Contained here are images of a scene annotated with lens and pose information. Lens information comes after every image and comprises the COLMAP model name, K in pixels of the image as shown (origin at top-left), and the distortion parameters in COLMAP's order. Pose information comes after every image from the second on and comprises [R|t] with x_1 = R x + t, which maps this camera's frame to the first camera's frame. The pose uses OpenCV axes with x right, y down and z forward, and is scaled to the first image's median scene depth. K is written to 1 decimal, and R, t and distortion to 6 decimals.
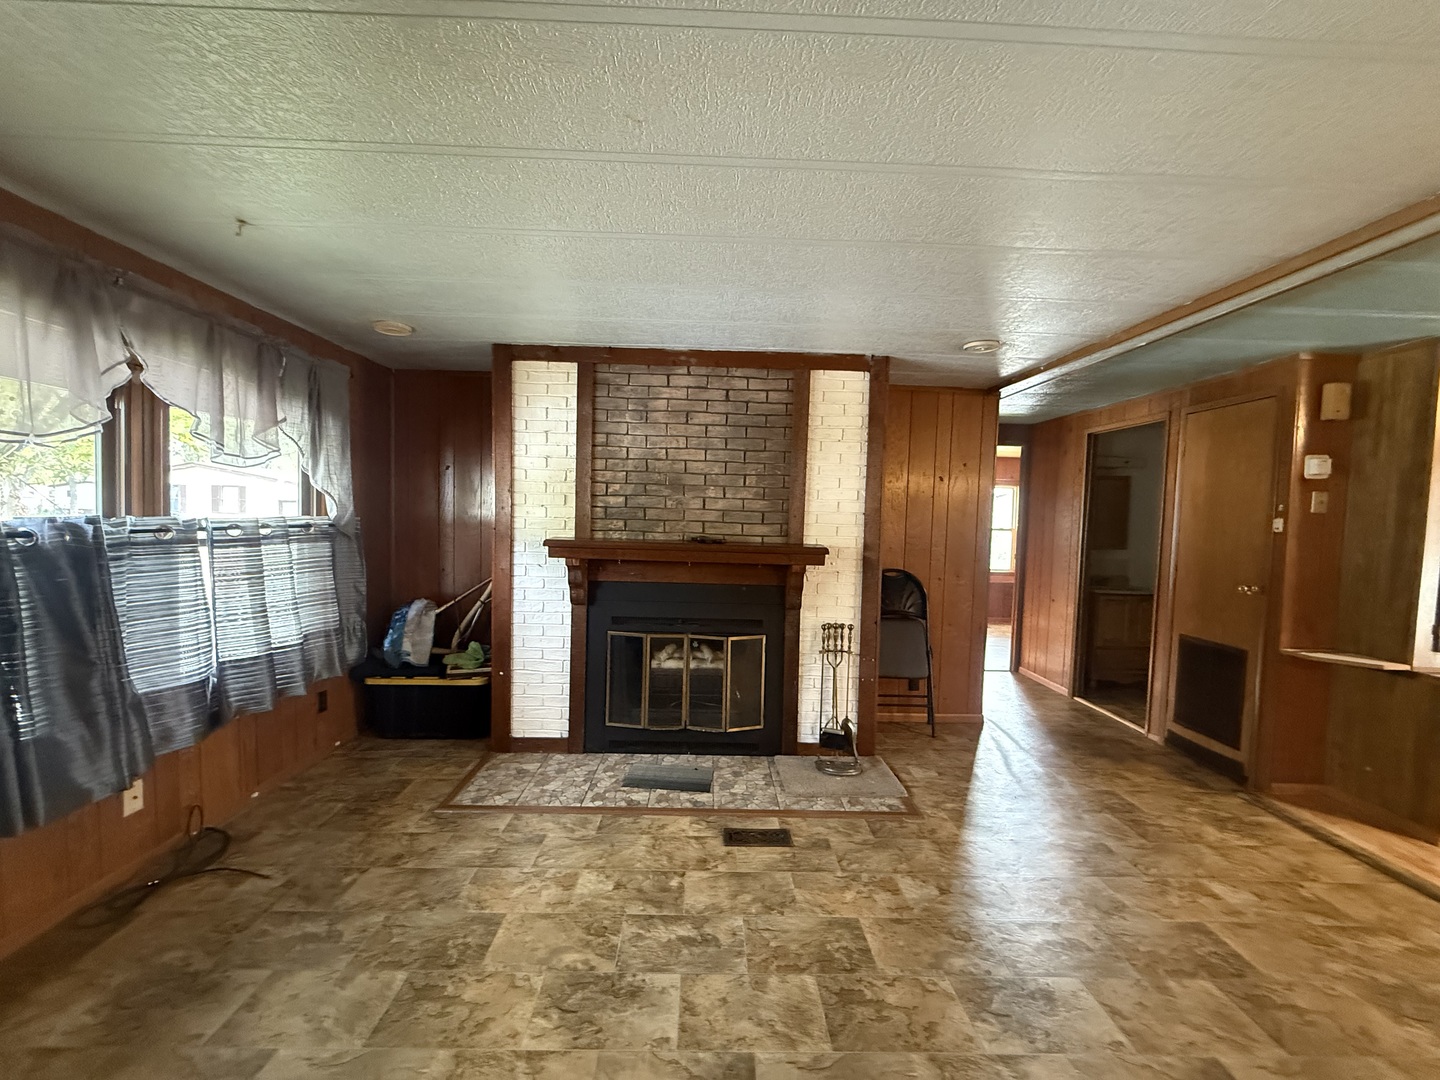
lens RADIAL K [[573.5, 0, 715.6], [0, 573.5, 541.2], [0, 0, 1]] dist [0.000108, -0.000098]
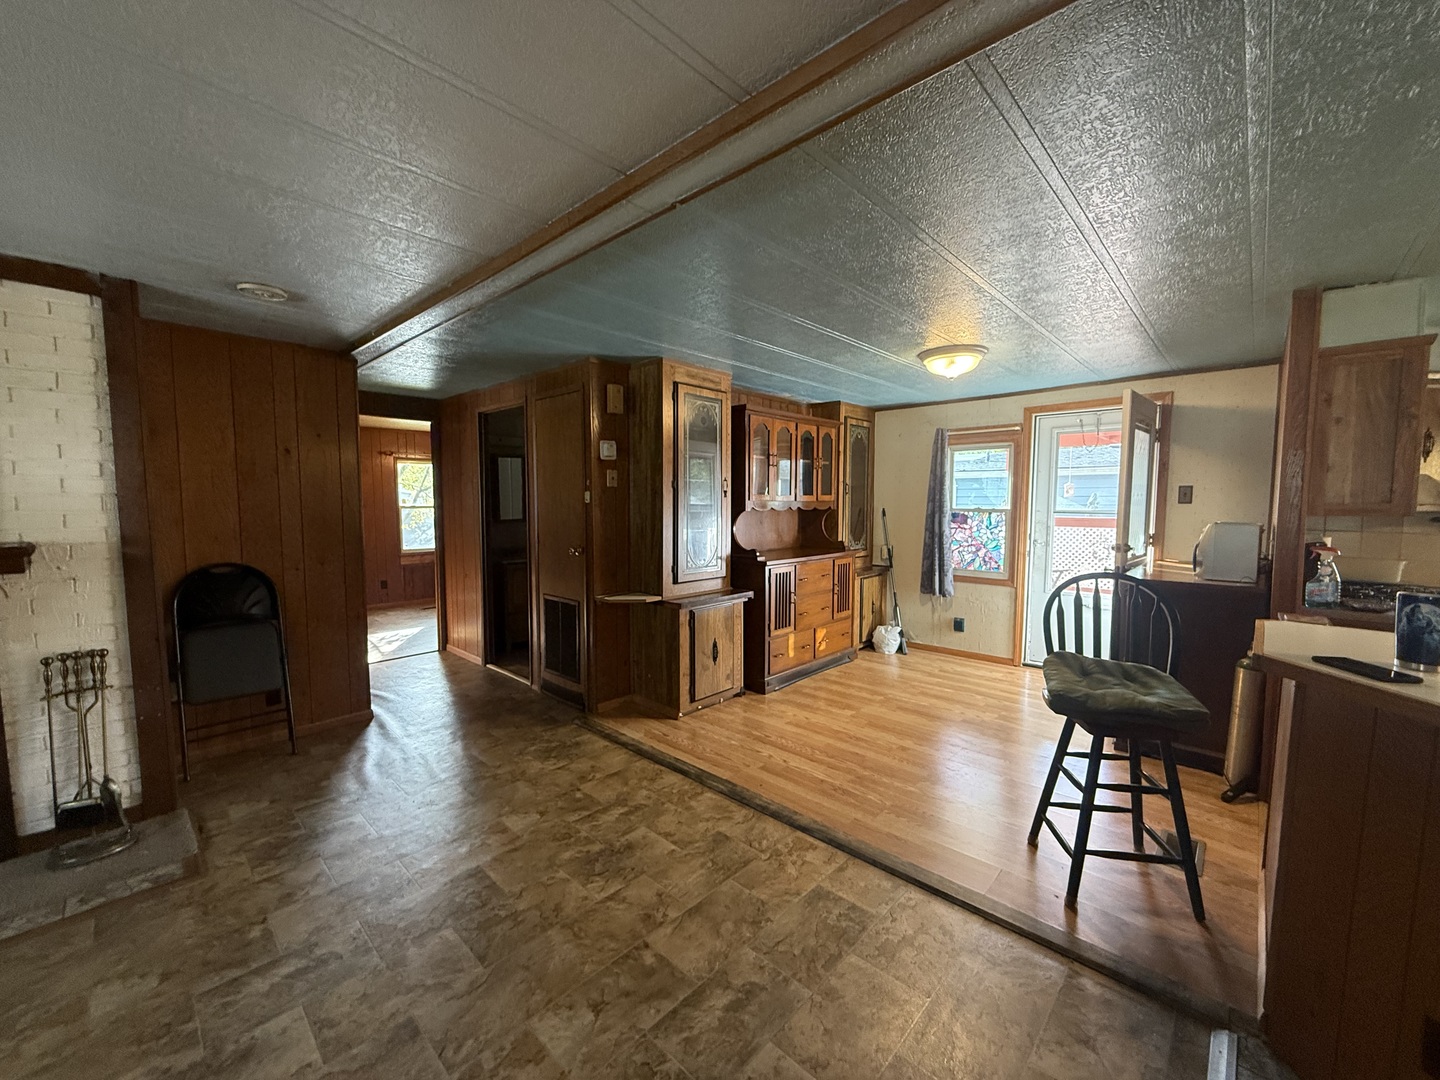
lens RADIAL K [[573.5, 0, 715.6], [0, 573.5, 541.2], [0, 0, 1]] dist [0.000108, -0.000098]
pose [[0.702173, -0.079175, 0.707591, 0.280420], [0.051653, 0.996844, 0.060283, 0.006084], [-0.710130, -0.005780, 0.704046, -0.054275]]
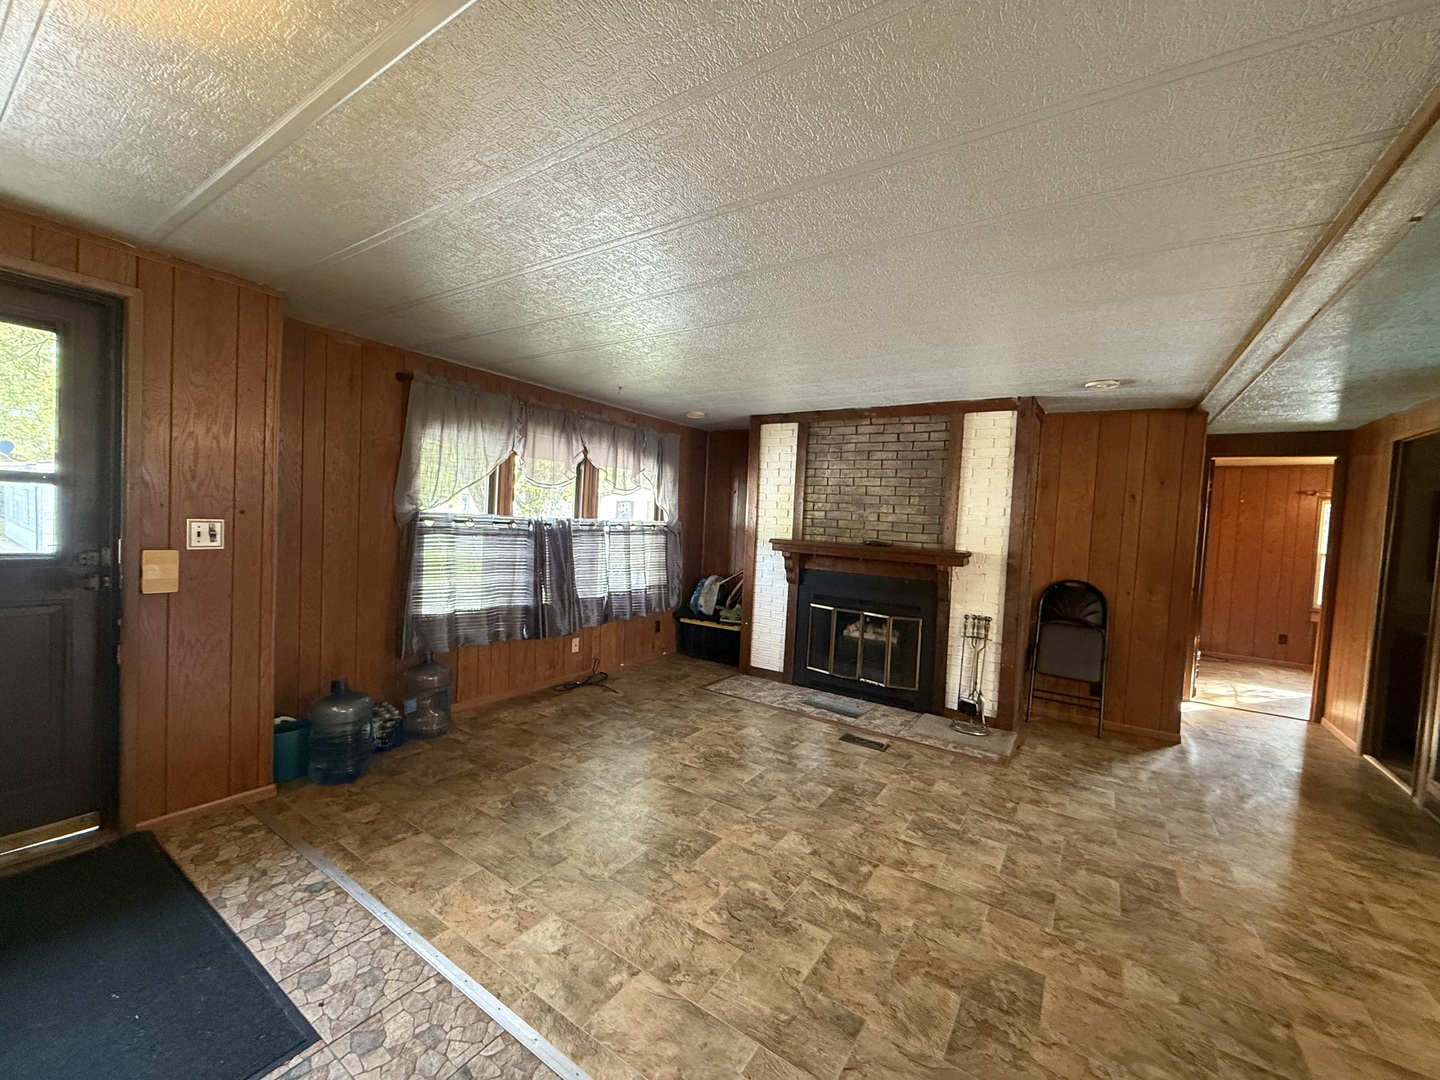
lens RADIAL K [[573.5, 0, 715.6], [0, 573.5, 541.2], [0, 0, 1]] dist [0.000108, -0.000098]
pose [[0.819892, 0.037906, -0.571263, 0.455439], [-0.053040, 0.998544, -0.009866, 0.026514], [0.570057, 0.038389, 0.820708, -0.352271]]
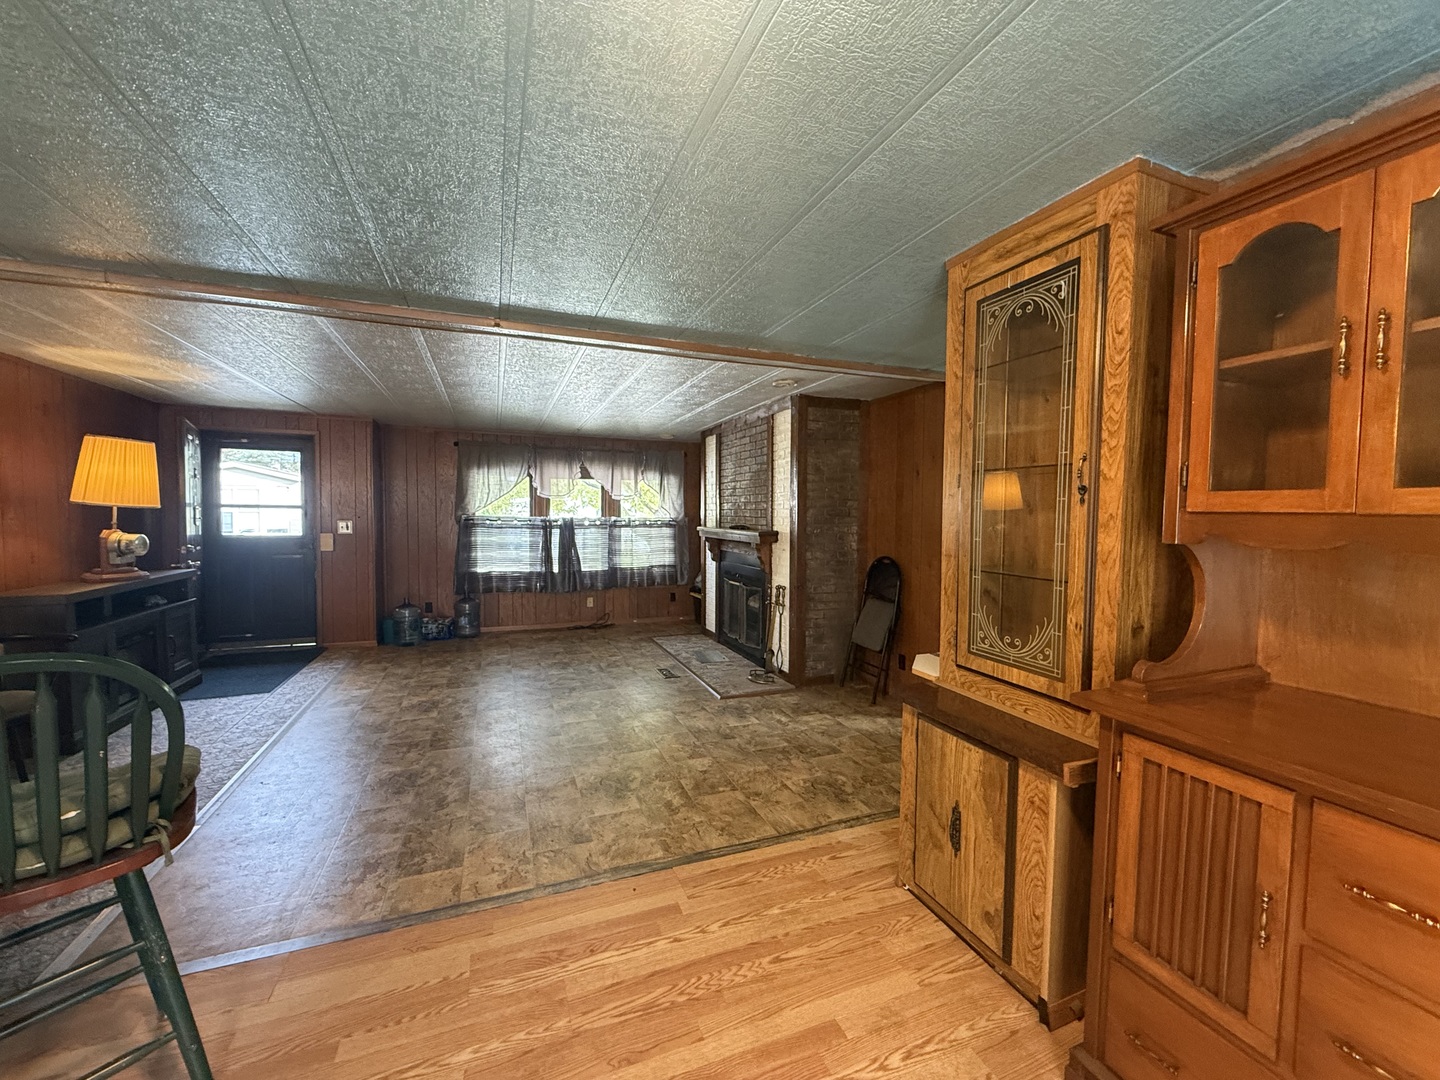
lens RADIAL K [[573.5, 0, 715.6], [0, 573.5, 541.2], [0, 0, 1]] dist [0.000108, -0.000098]
pose [[0.341272, 0.021278, -0.939724, 1.556013], [-0.040011, 0.999166, 0.008093, 0.028137], [0.939113, 0.034837, 0.341839, 0.360104]]
